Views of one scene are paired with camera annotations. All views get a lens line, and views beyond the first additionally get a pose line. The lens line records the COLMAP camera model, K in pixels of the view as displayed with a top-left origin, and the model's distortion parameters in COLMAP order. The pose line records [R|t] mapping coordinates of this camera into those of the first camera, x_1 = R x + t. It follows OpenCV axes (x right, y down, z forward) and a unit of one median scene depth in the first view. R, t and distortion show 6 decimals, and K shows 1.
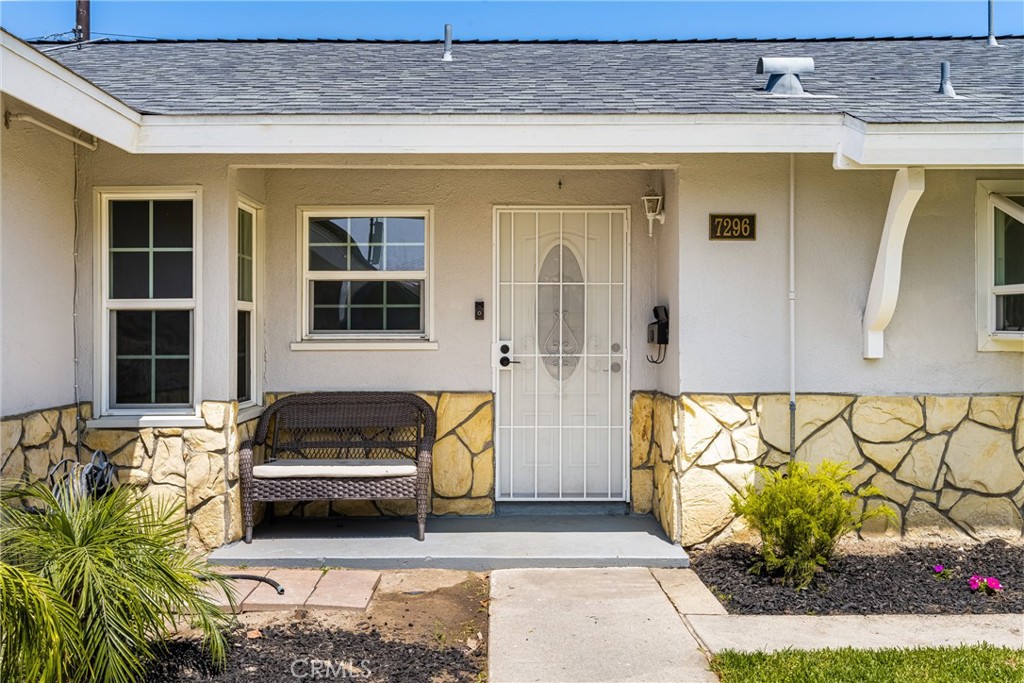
lens RADIAL K [[928.9, 0, 510.3], [0, 928.9, 326.4], [0, 0, 1]] dist [0.001986, 0.002264]
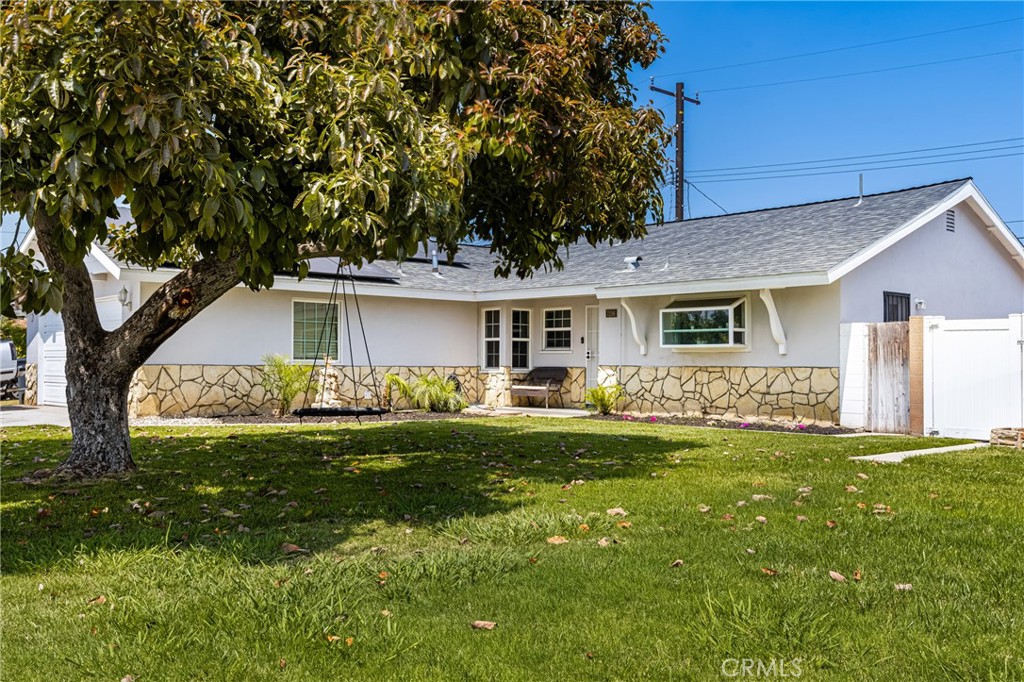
lens RADIAL K [[911.7, 0, 512.0], [0, 911.7, 341.0], [0, 0, 1]] dist [-0.004369, -0.001777]
pose [[0.679346, -0.009642, -0.733754, 2.237890], [-0.004830, 0.999833, -0.017611, 0.043503], [0.733802, 0.015508, 0.679186, -1.333318]]
